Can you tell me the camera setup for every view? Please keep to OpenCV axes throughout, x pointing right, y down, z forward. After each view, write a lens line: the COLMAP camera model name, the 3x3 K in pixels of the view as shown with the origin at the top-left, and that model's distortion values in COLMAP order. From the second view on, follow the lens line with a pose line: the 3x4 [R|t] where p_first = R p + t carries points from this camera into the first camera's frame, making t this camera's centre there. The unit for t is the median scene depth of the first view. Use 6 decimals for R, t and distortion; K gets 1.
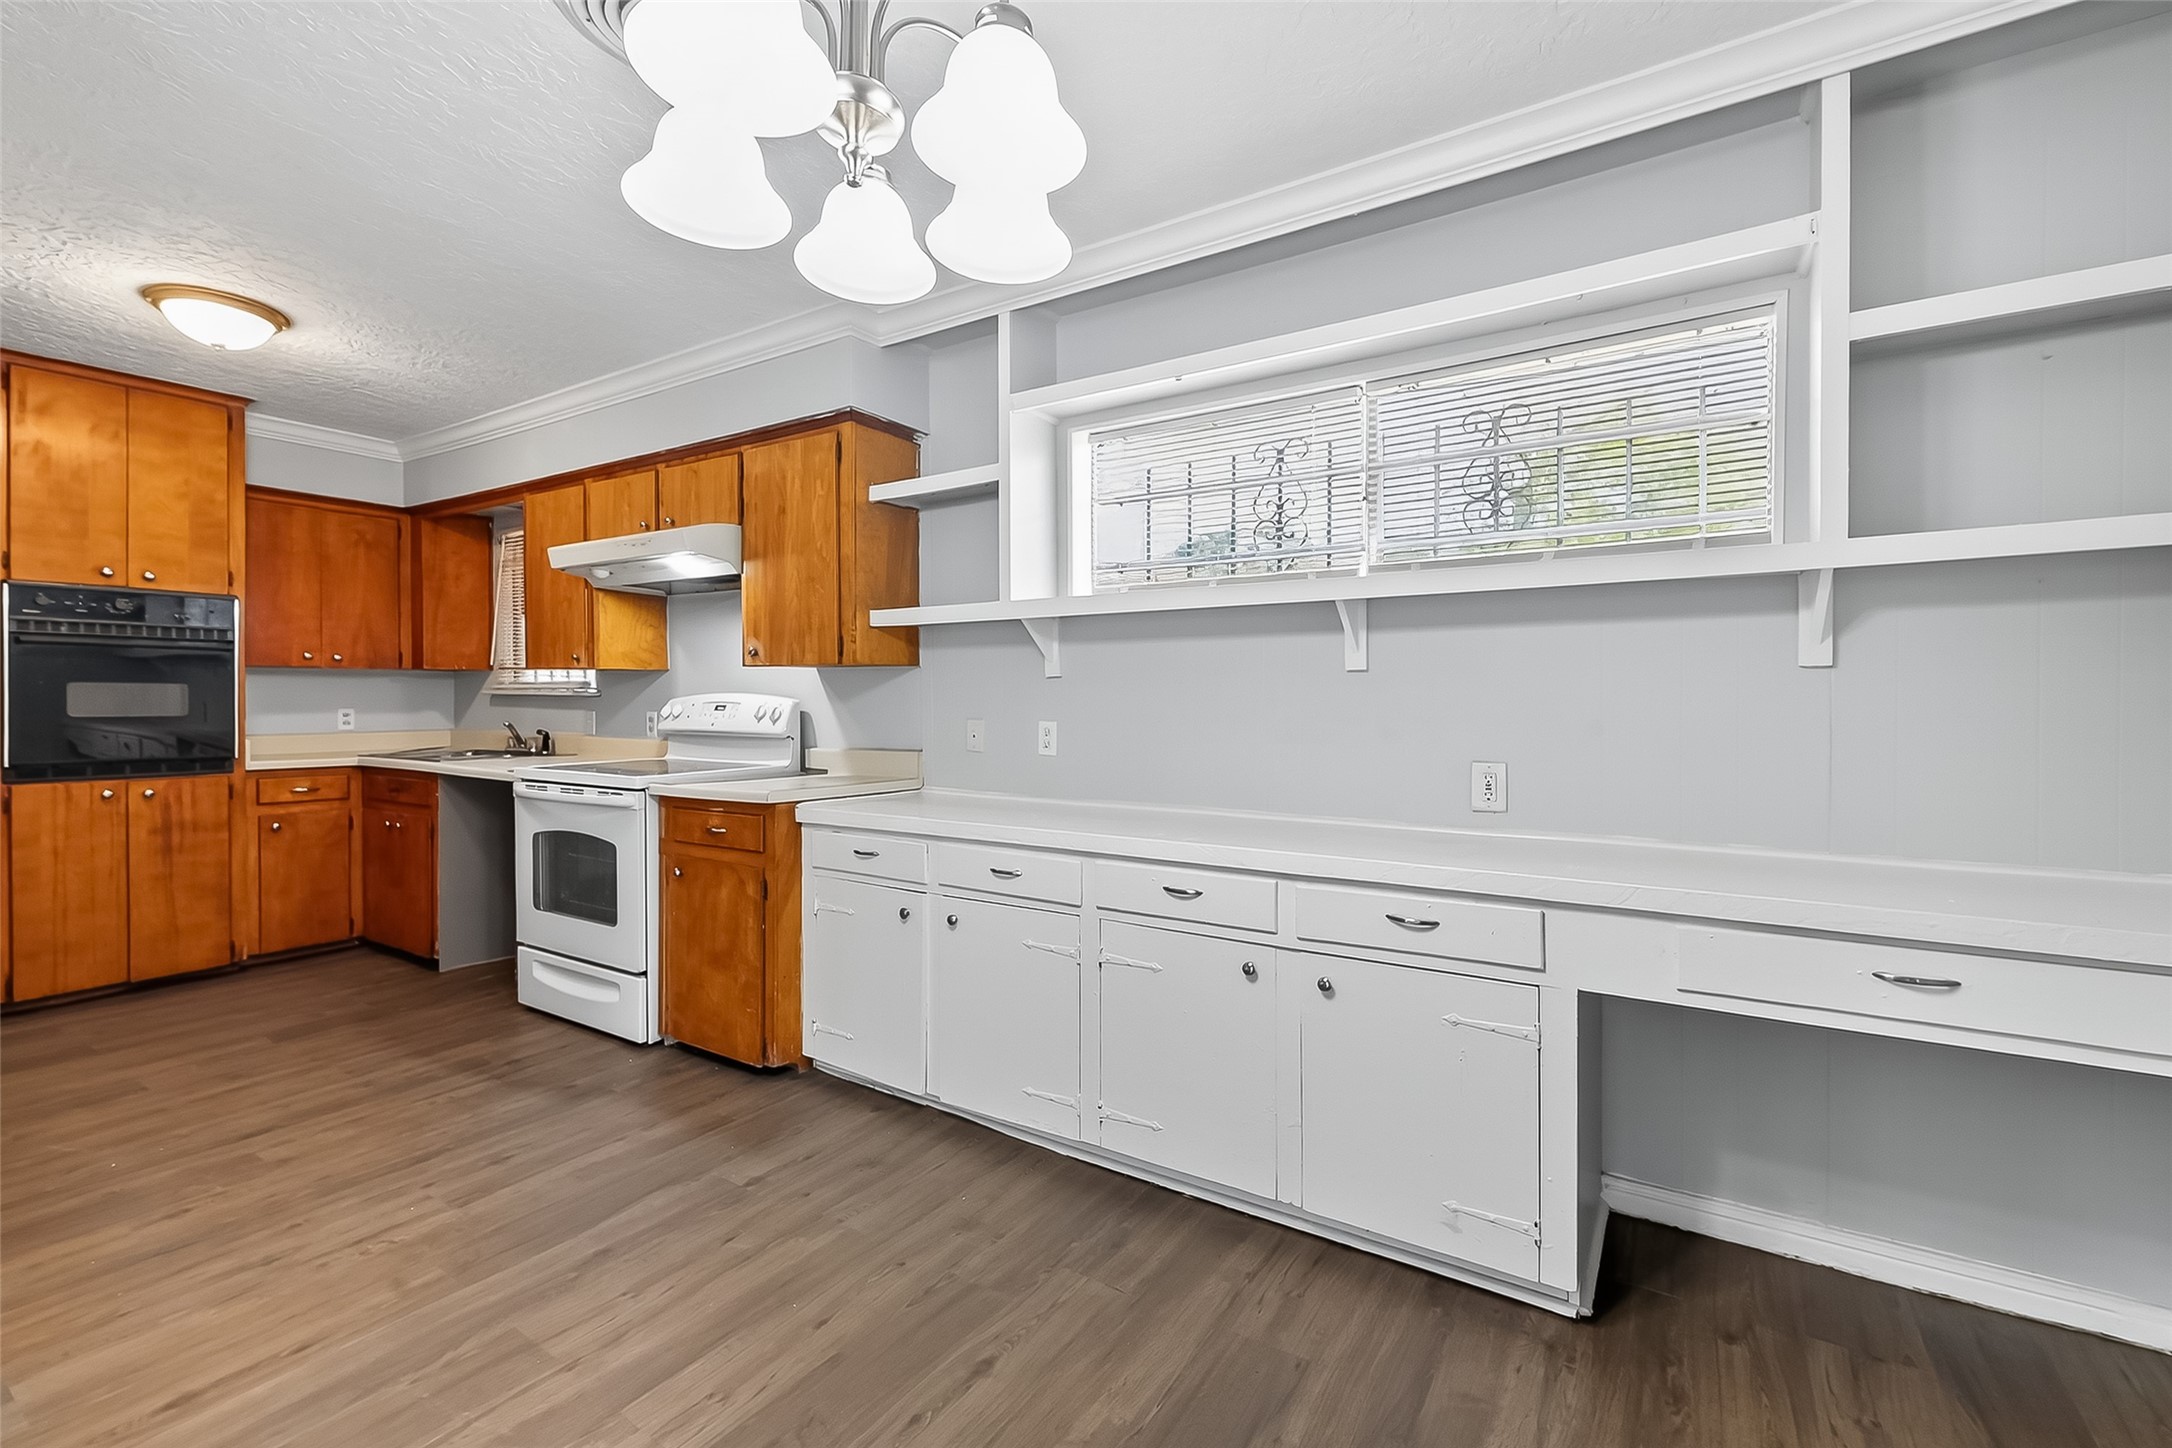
lens RADIAL K [[876.0, 0, 1121.4], [0, 876.0, 701.2], [0, 0, 1]] dist [0.016885, -0.000436]
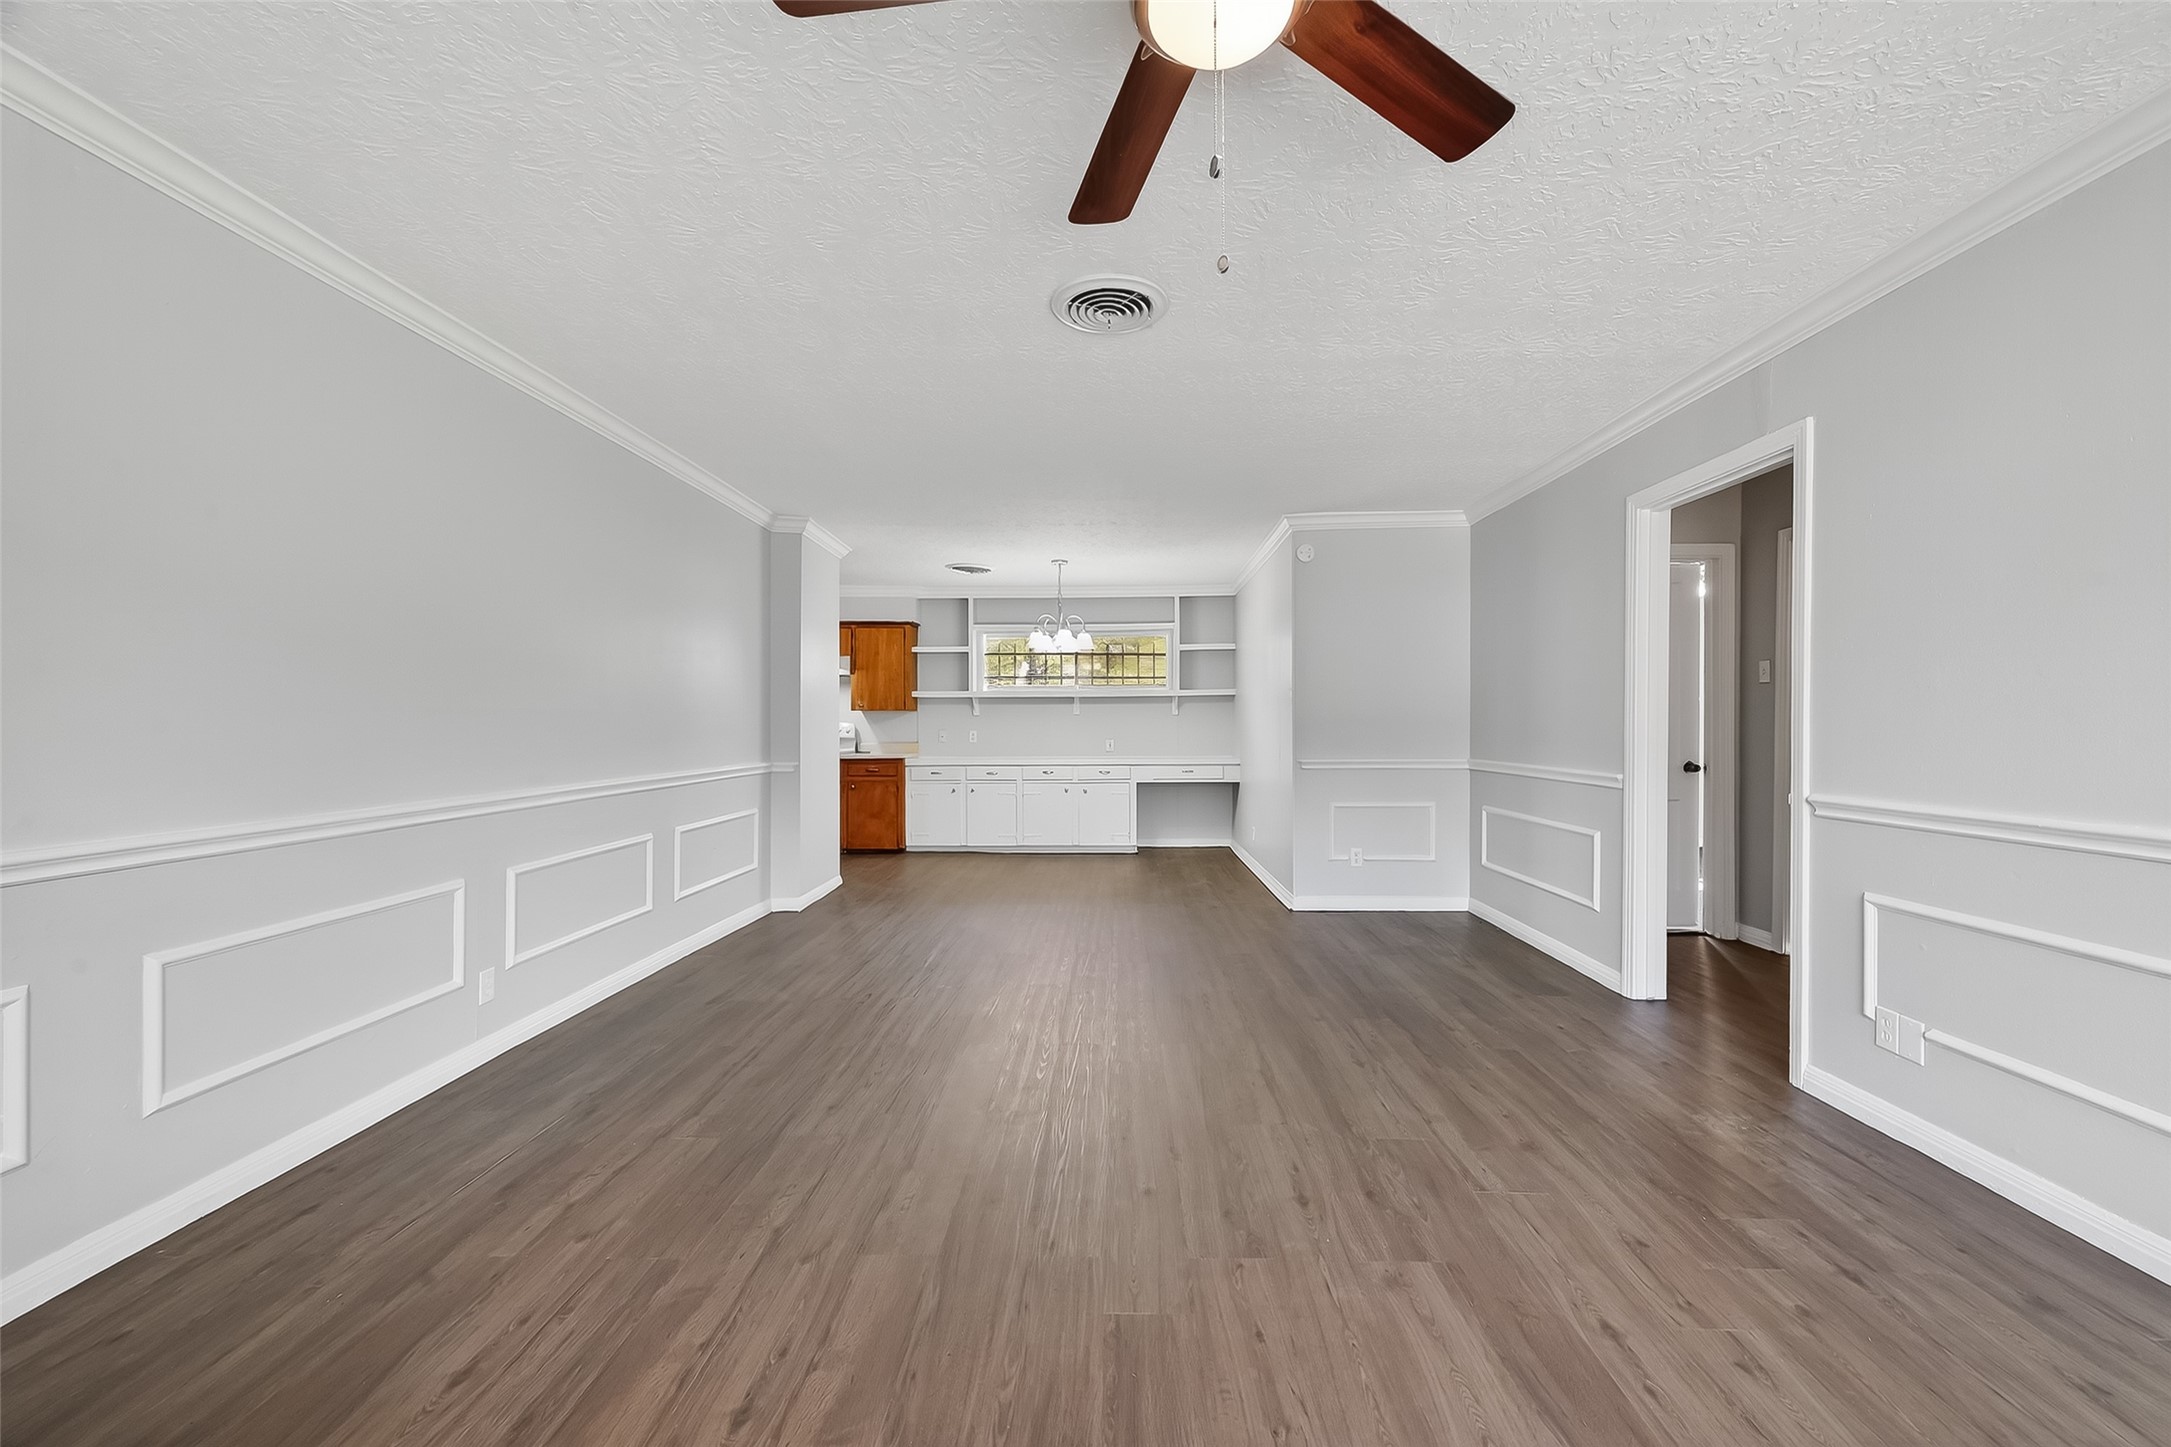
lens RADIAL K [[855.2, 0, 1102.9], [0, 855.2, 725.4], [0, 0, 1]] dist [0.001139, -0.000210]
pose [[0.865909, -0.005531, 0.500170, -0.975505], [0.004929, 0.999985, 0.002524, -0.000051], [-0.500177, 0.000280, 0.865923, -1.457352]]
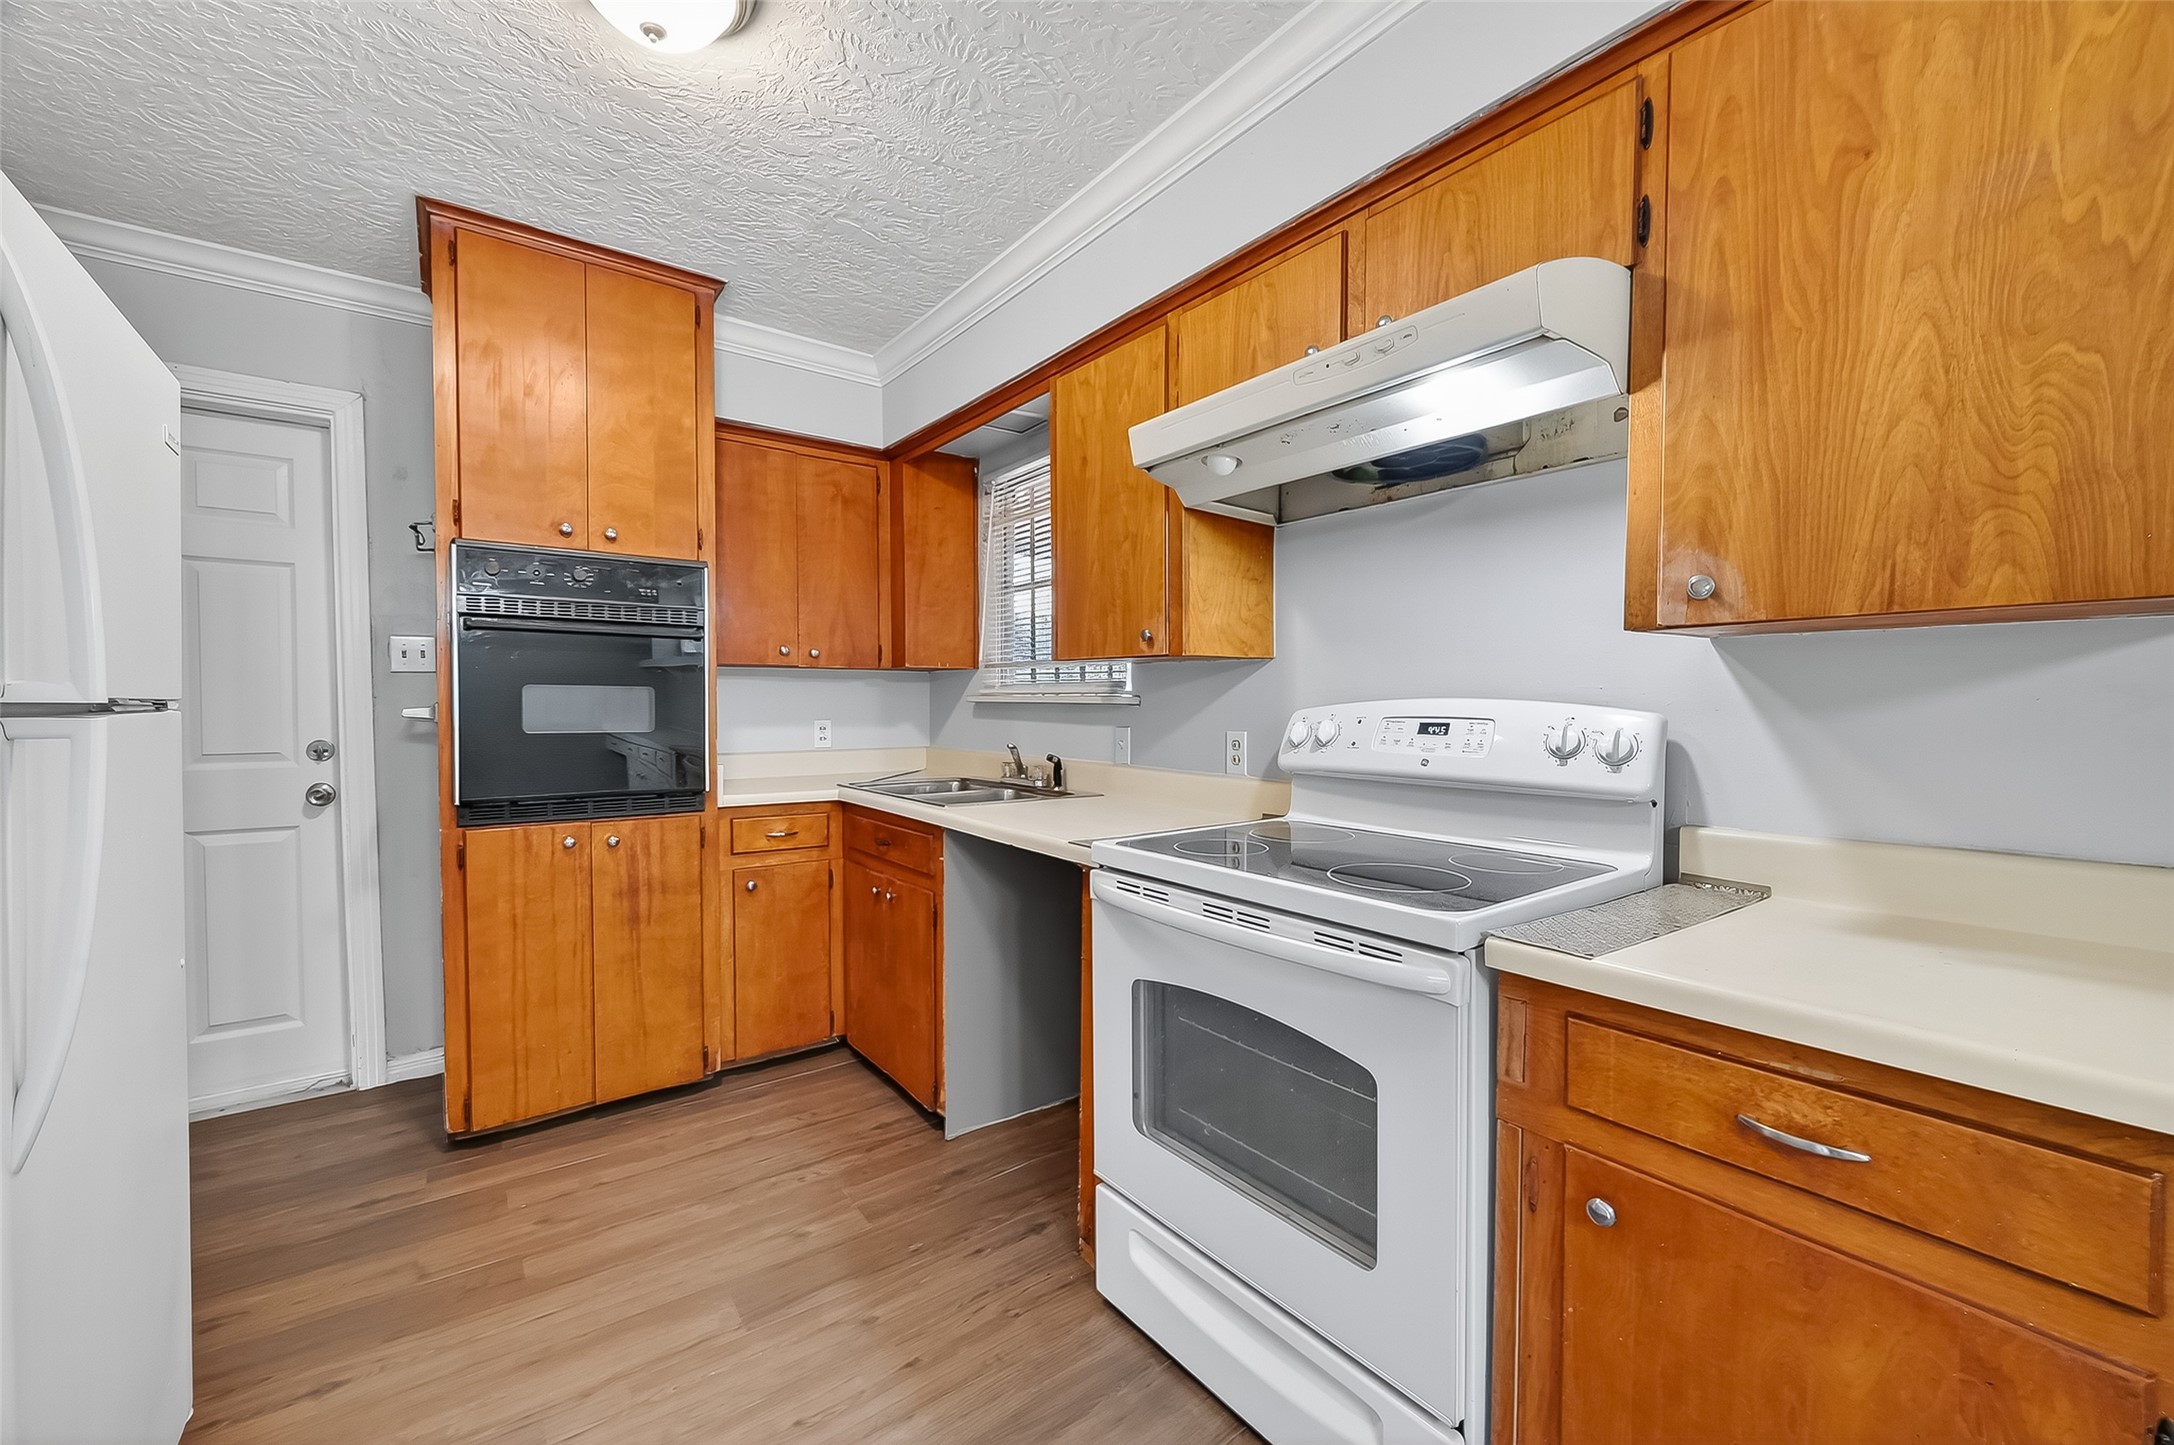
lens RADIAL K [[866.1, 0, 1108.5], [0, 866.1, 724.9], [0, 0, 1]] dist [0.003880, 0.000035]
pose [[0.927045, 0.009797, -0.374823, -0.462456], [-0.002850, 0.999814, 0.019084, -0.003444], [0.374940, -0.016624, 0.926900, 0.505999]]
